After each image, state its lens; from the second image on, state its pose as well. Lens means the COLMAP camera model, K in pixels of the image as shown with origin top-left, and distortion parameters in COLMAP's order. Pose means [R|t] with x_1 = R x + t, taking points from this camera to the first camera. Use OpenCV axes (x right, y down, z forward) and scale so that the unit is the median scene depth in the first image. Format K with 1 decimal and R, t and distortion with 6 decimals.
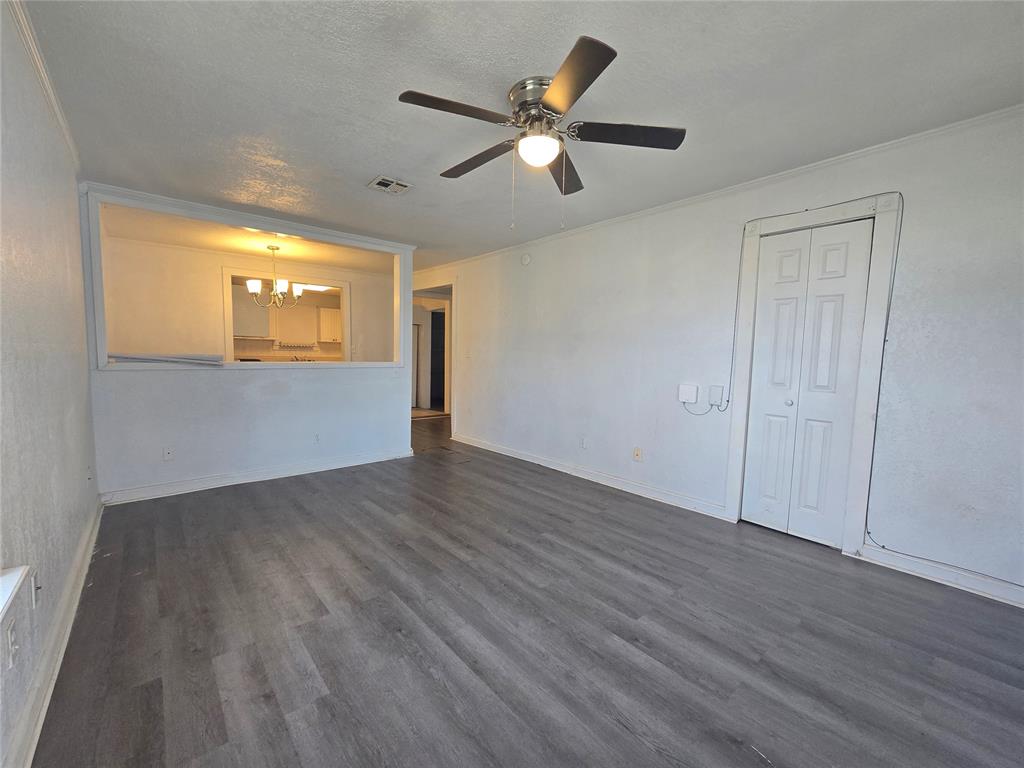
lens RADIAL K [[421.5, 0, 510.6], [0, 421.5, 386.6], [0, 0, 1]] dist [-0.000805, -0.001092]
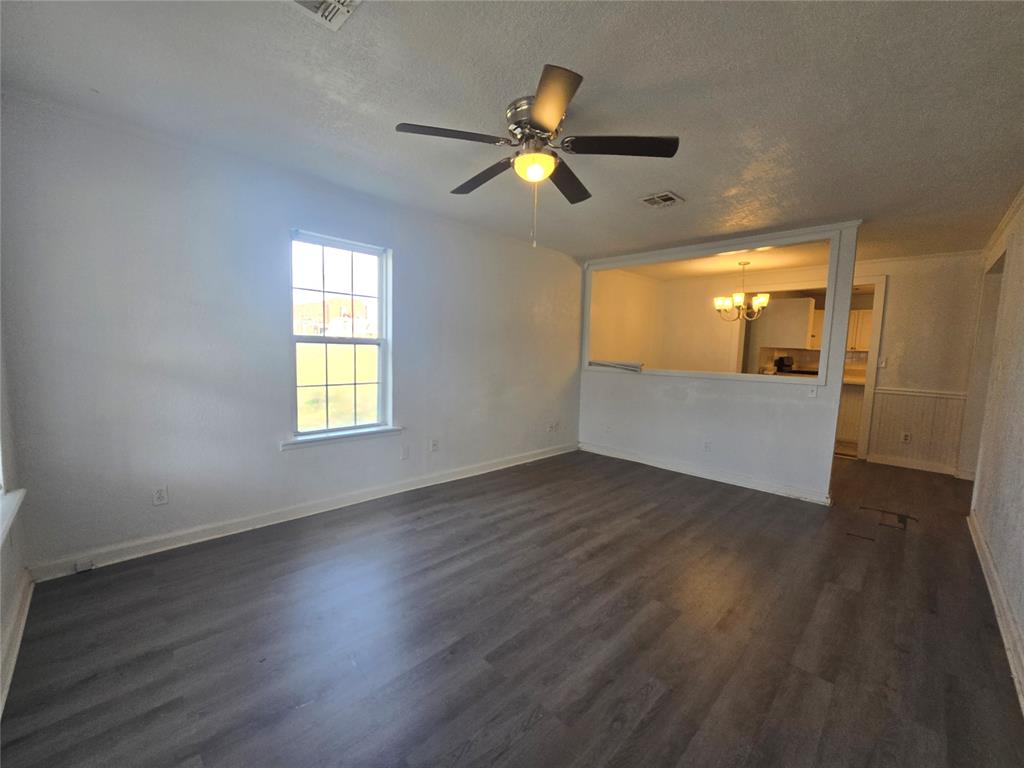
lens RADIAL K [[417.7, 0, 509.0], [0, 417.7, 395.3], [0, 0, 1]] dist [0.000166, -0.000028]
pose [[0.062703, 0.092196, -0.993765, 0.839747], [-0.105480, 0.990759, 0.085262, -0.061070], [0.992443, 0.099476, 0.071848, 0.692690]]
